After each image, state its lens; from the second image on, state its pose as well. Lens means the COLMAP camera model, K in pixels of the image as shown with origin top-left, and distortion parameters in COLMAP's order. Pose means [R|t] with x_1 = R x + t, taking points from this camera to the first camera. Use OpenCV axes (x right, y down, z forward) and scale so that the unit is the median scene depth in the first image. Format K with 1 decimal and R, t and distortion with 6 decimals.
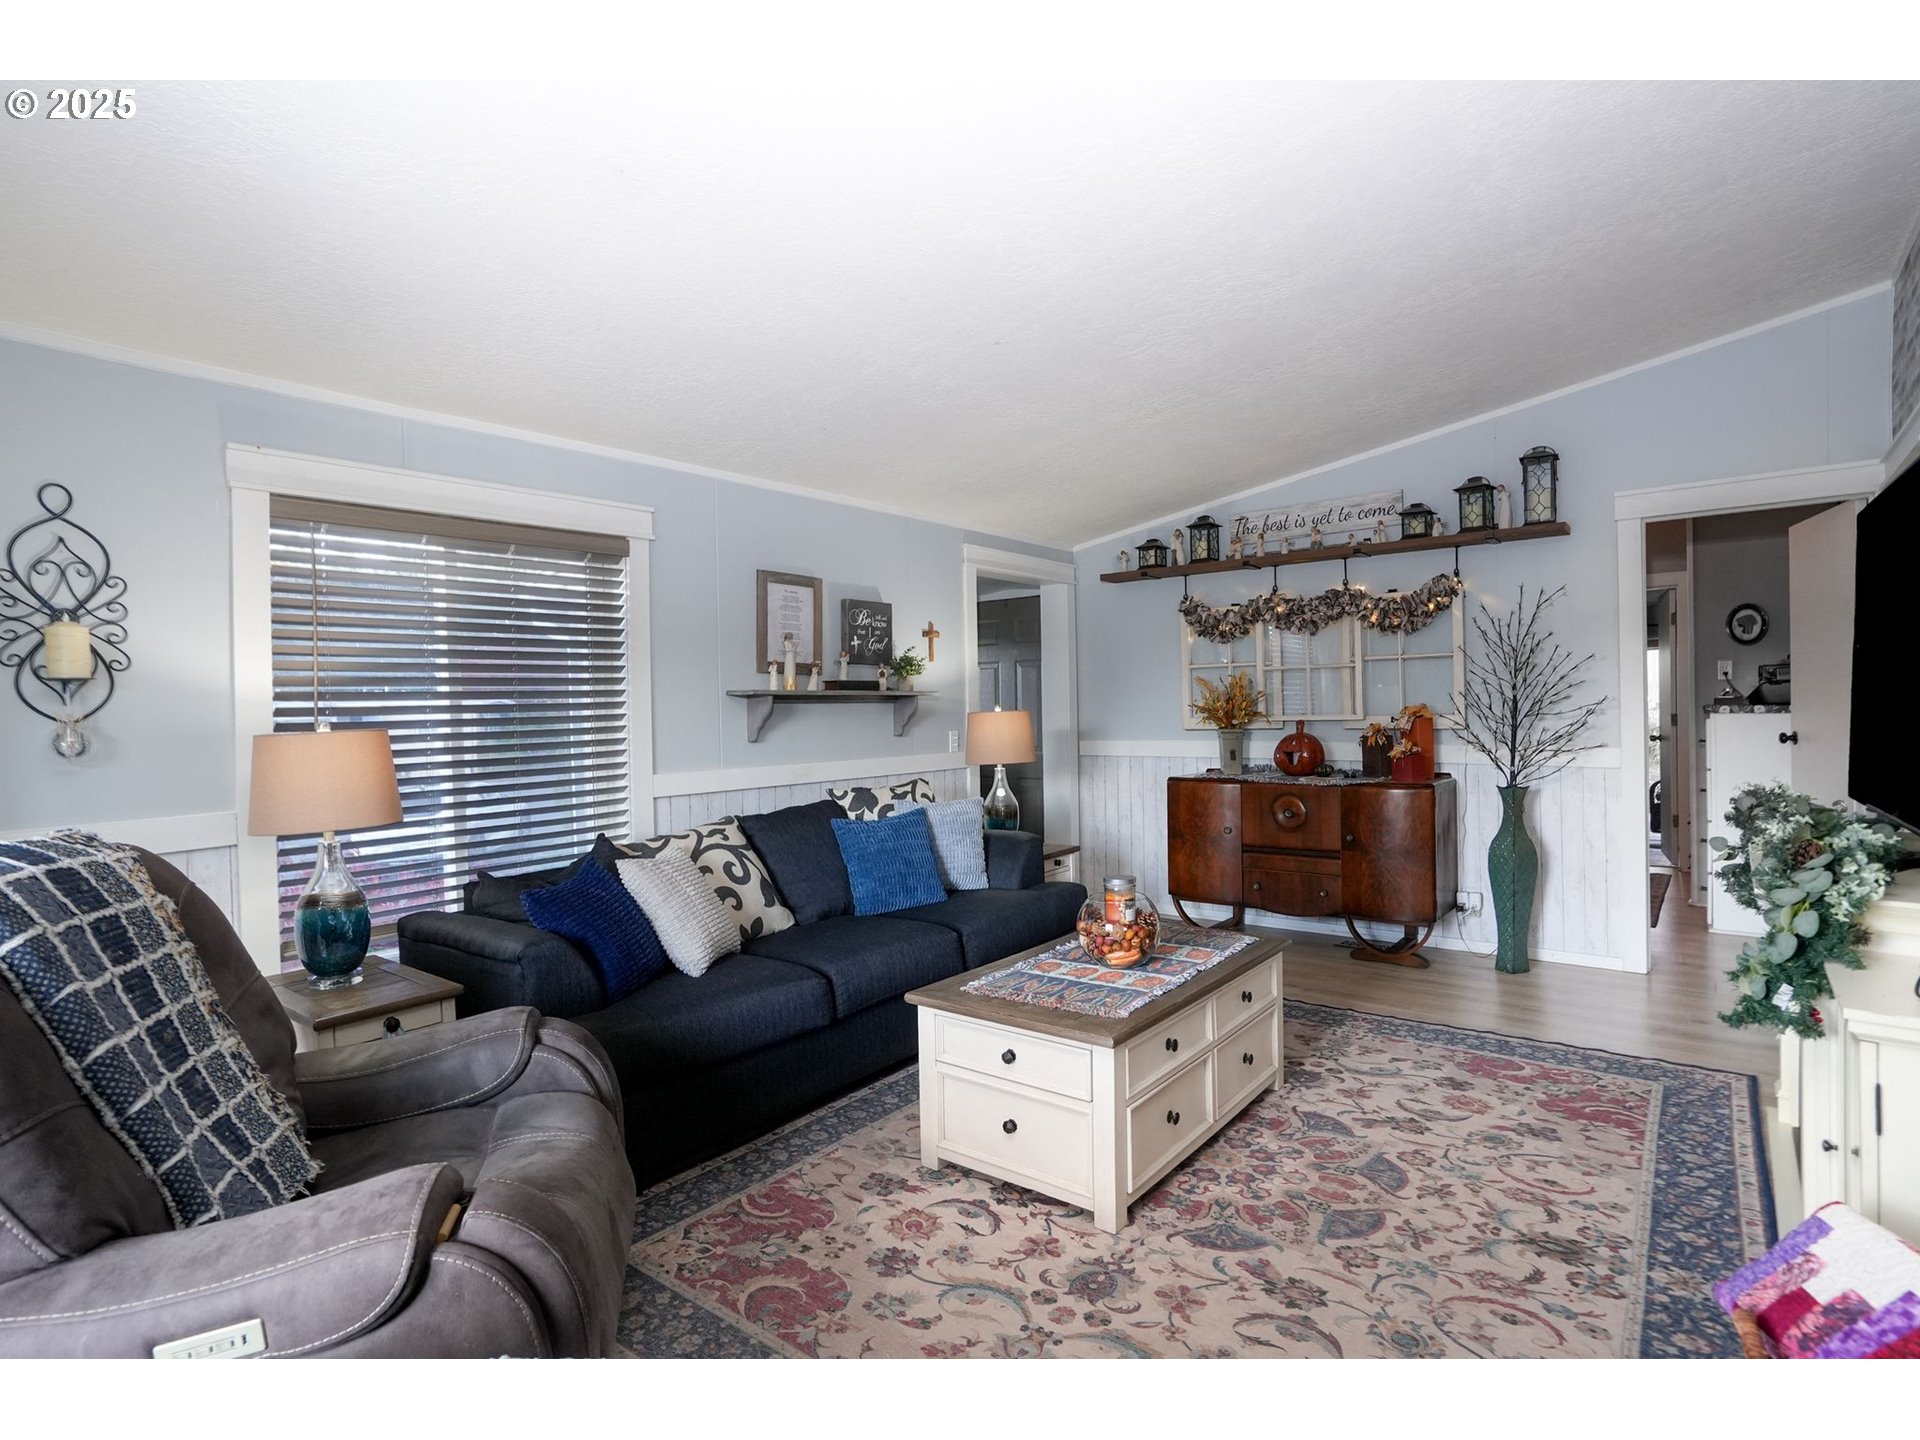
lens RADIAL K [[961.9, 0, 960.0], [0, 961.9, 720.0], [0, 0, 1]] dist [-0.046893, 0.032941]
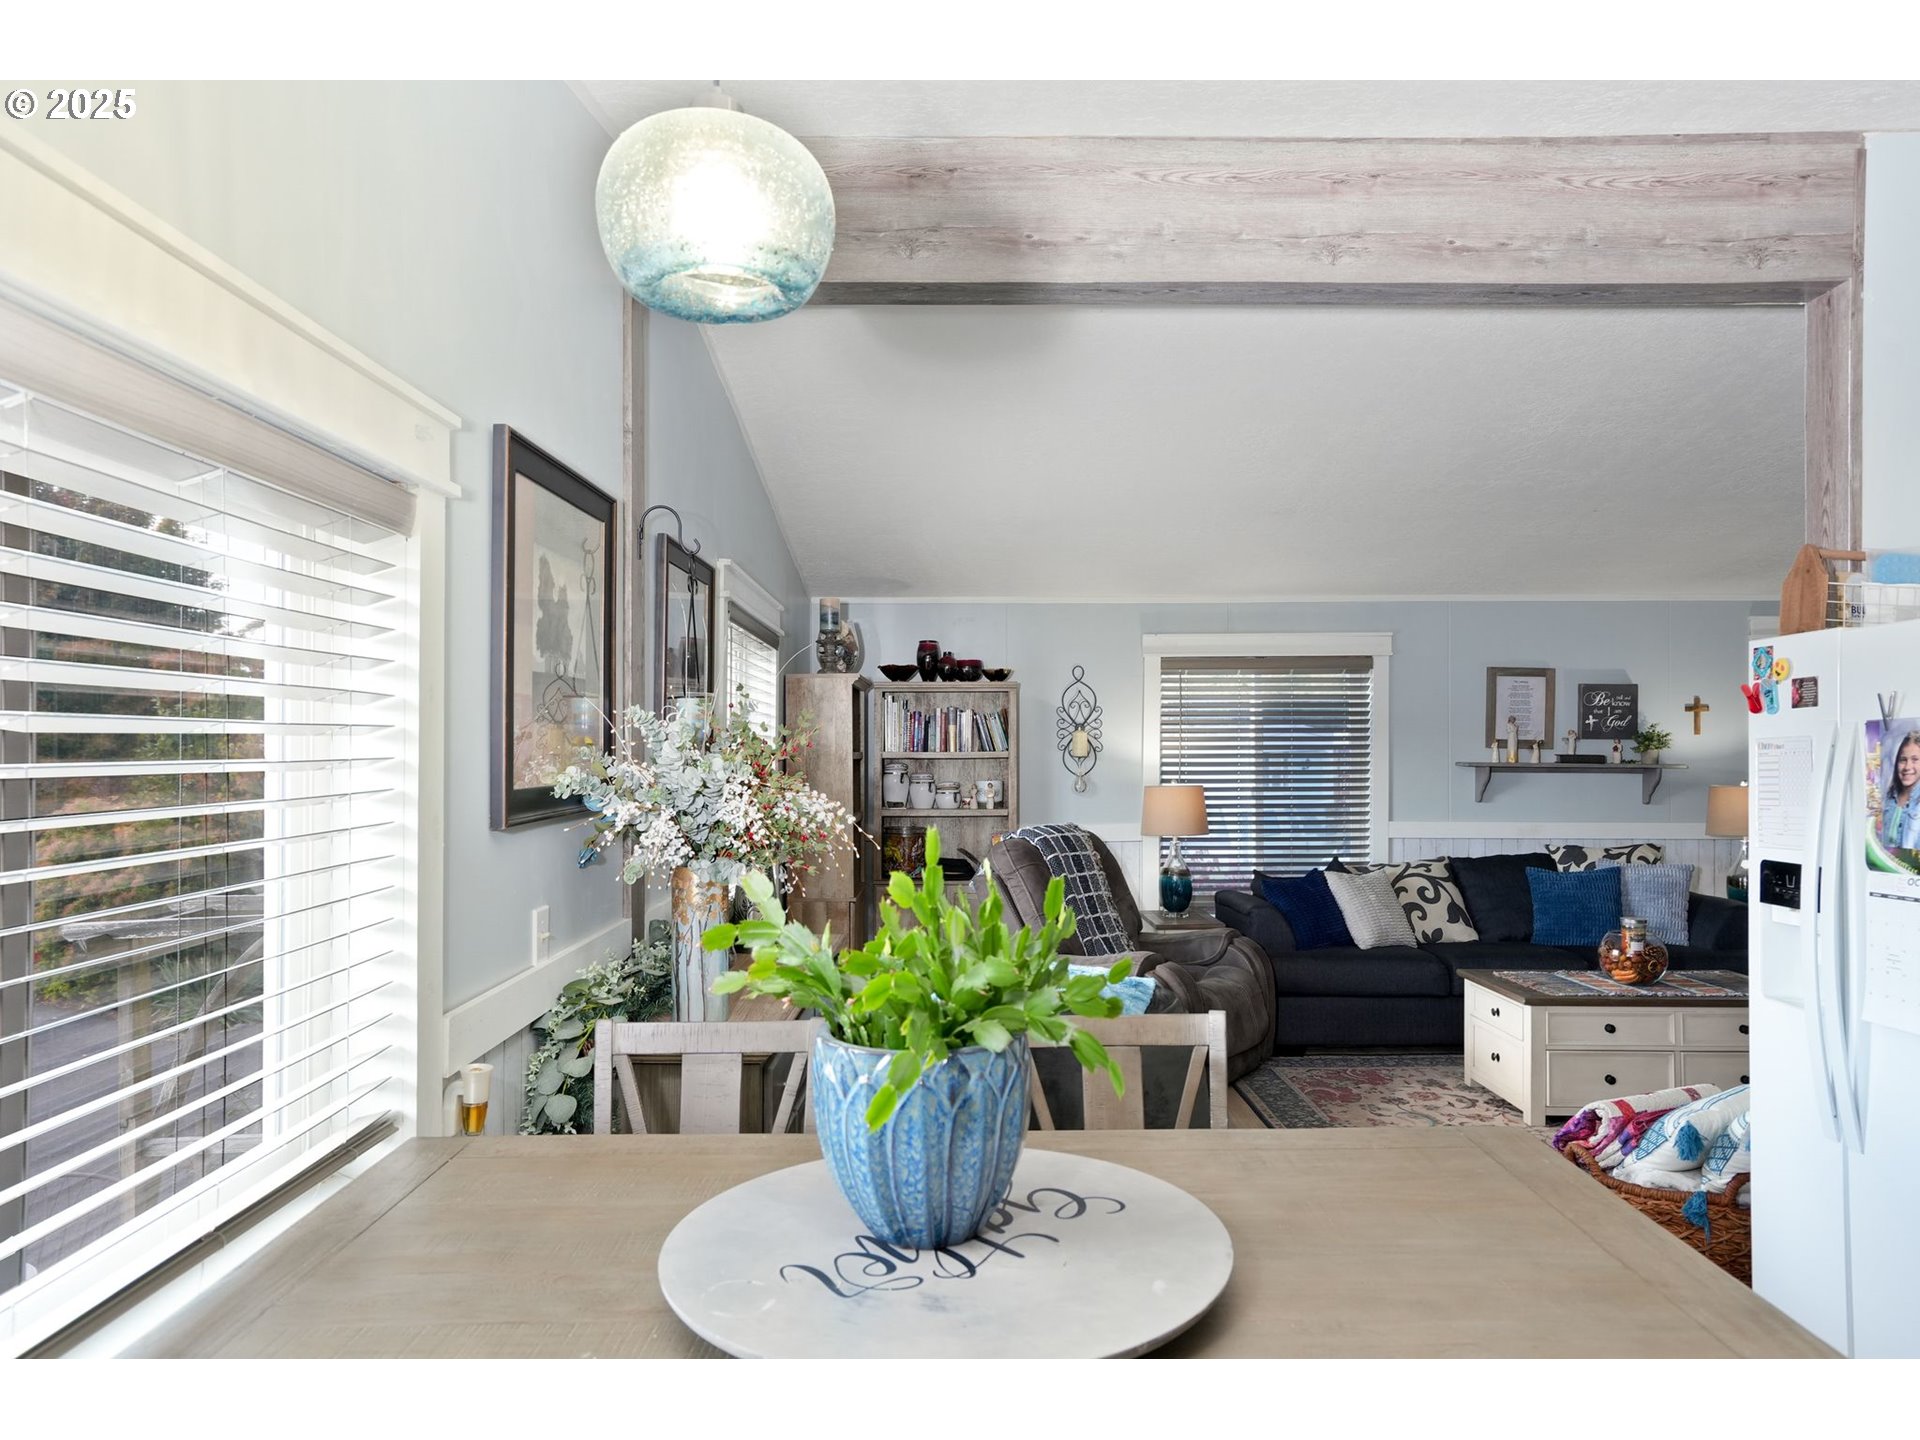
lens RADIAL K [[1678.9, 0, 960.0], [0, 1678.9, 720.0], [0, 0, 1]] dist [0.005626, 0.001645]
pose [[0.634058, 0.017422, -0.773089, 1.209436], [-0.025240, 0.999680, 0.001827, -0.082565], [0.772873, 0.018354, 0.634295, -1.077158]]
